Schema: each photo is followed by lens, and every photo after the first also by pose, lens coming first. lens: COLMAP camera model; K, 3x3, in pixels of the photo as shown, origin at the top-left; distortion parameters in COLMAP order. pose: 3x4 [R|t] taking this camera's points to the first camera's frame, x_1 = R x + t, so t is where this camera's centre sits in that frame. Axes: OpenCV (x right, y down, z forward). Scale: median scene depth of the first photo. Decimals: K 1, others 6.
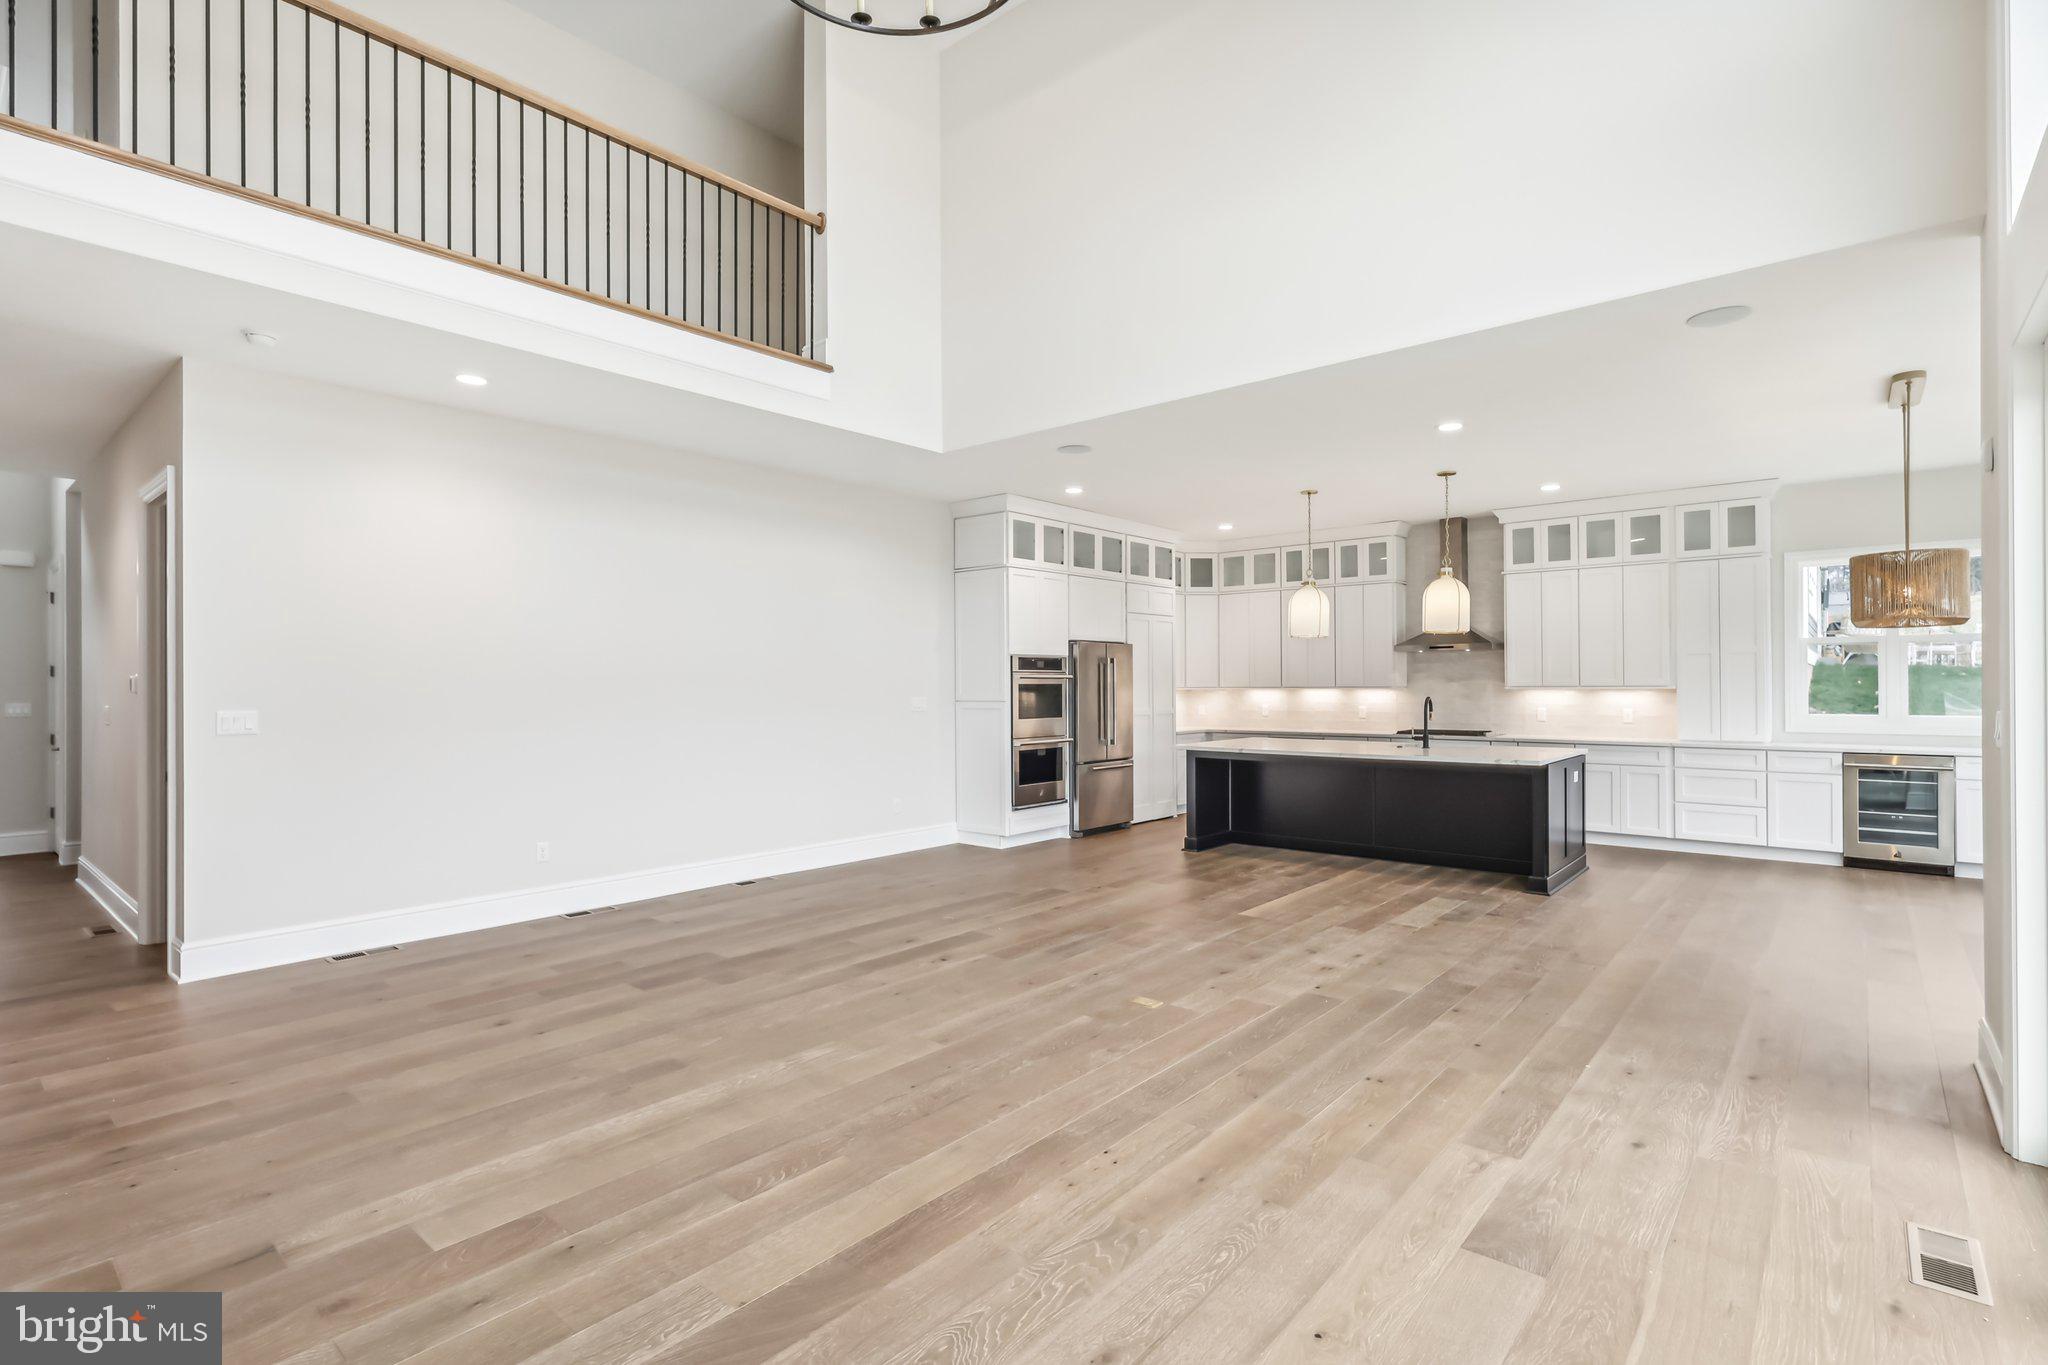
lens RADIAL K [[977.7, 0, 1009.9], [0, 977.7, 679.0], [0, 0, 1]] dist [-0.001177, 0.002172]
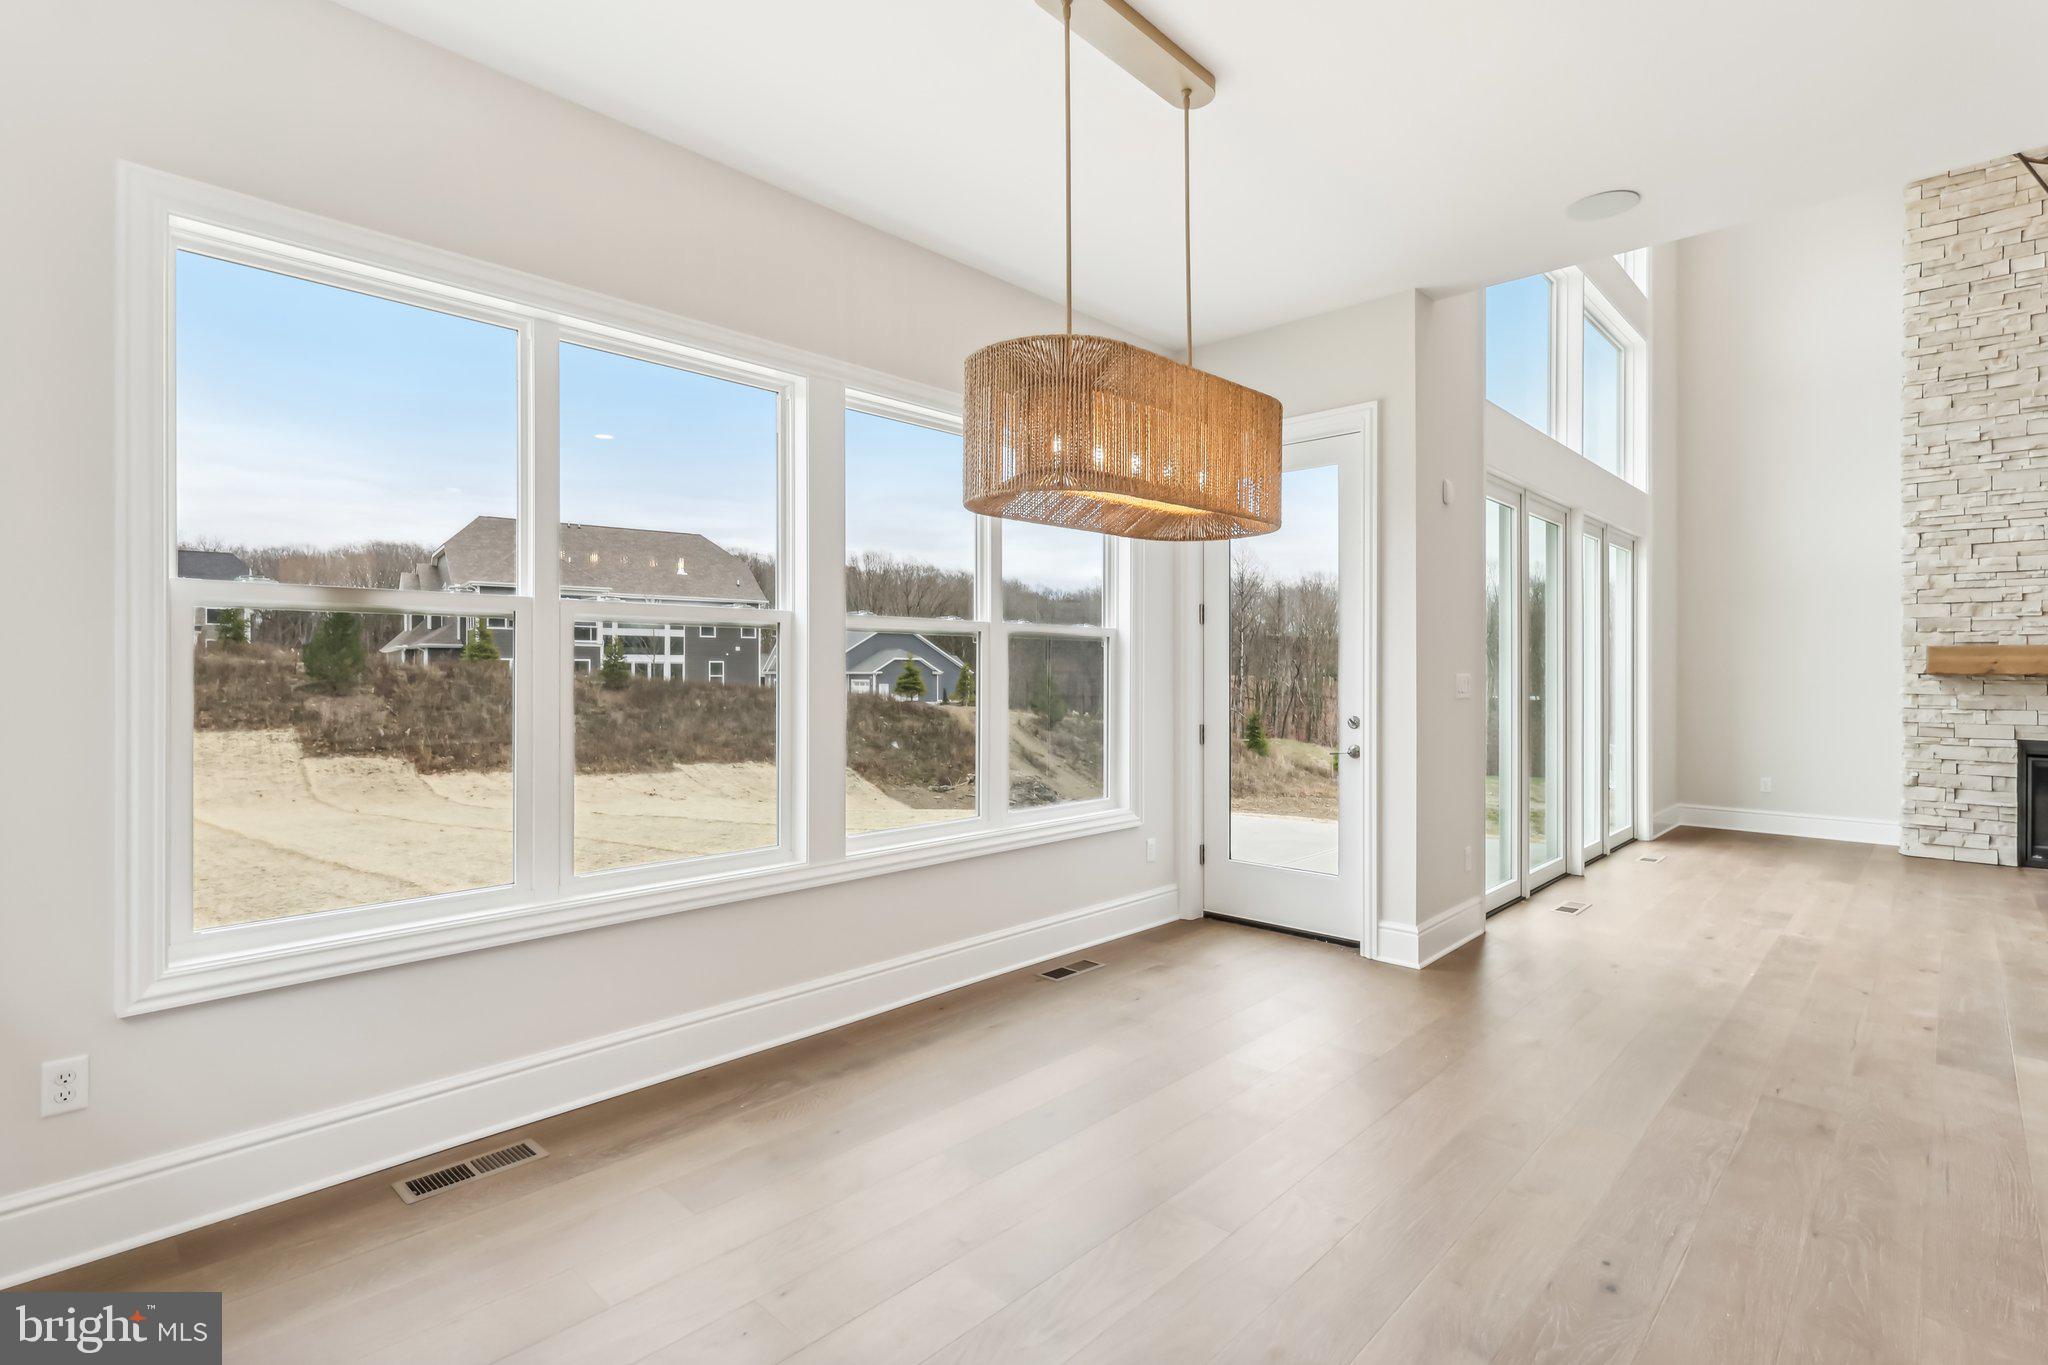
lens RADIAL K [[977.7, 0, 1013.3], [0, 977.7, 673.9], [0, 0, 1]] dist [-0.001177, 0.002172]
pose [[-0.998783, 0.002951, 0.049242, 0.729098], [0.002718, 0.999985, -0.004810, 0.017393], [-0.049256, -0.004671, -0.998775, 1.139718]]
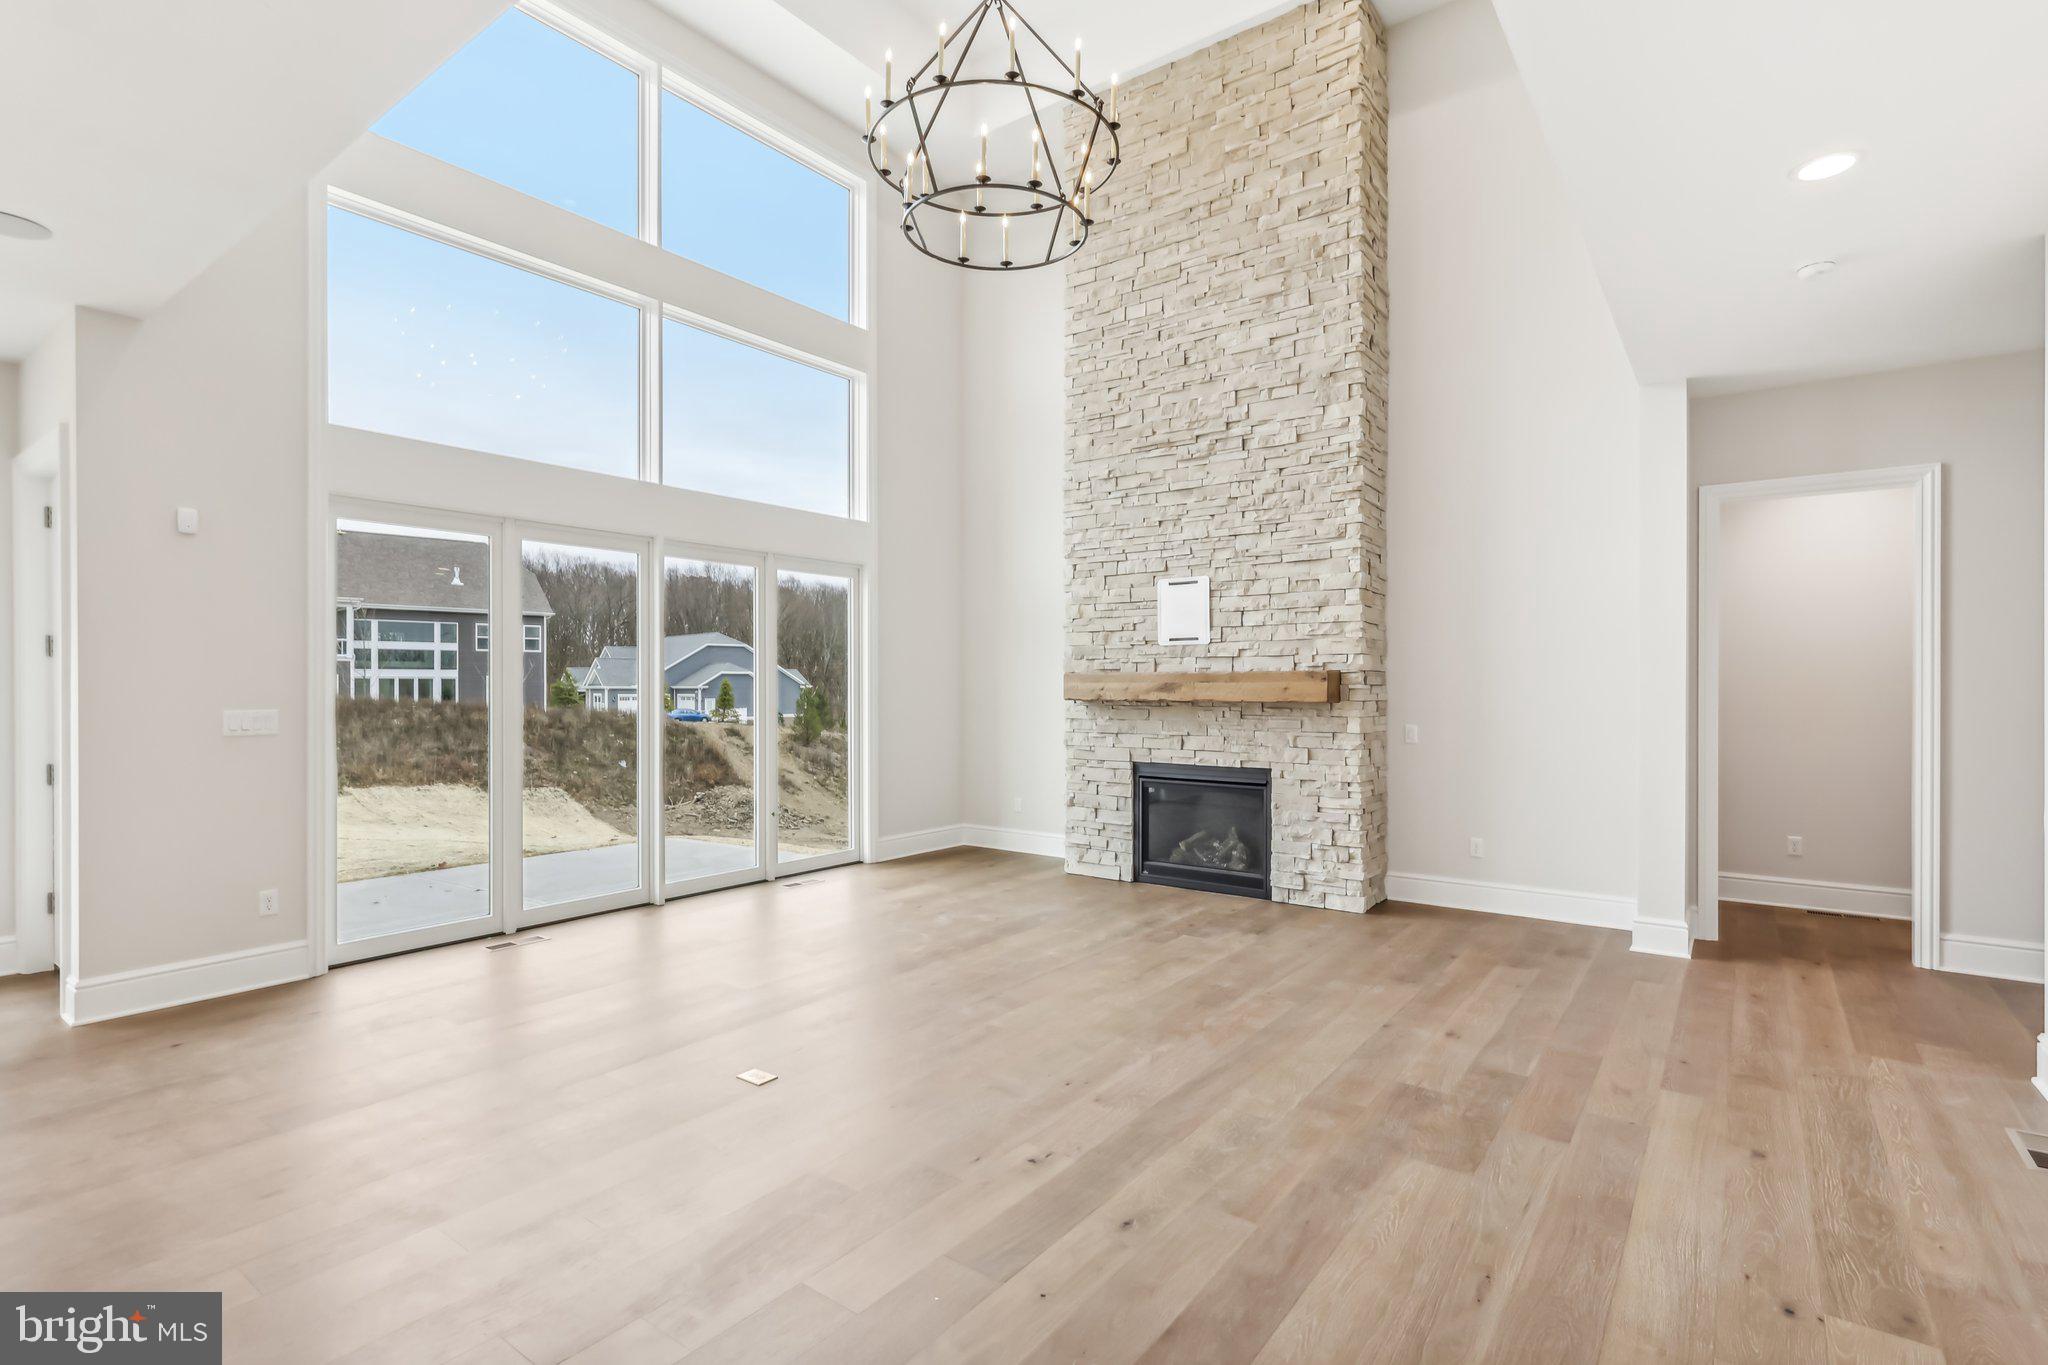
lens RADIAL K [[977.7, 0, 1013.8], [0, 977.7, 685.7], [0, 0, 1]] dist [-0.001177, 0.002172]
pose [[-0.997519, 0.006569, -0.070095, -0.014045], [0.006923, 0.999965, -0.004798, 0.005247], [0.070061, -0.005271, -0.997529, 1.134454]]
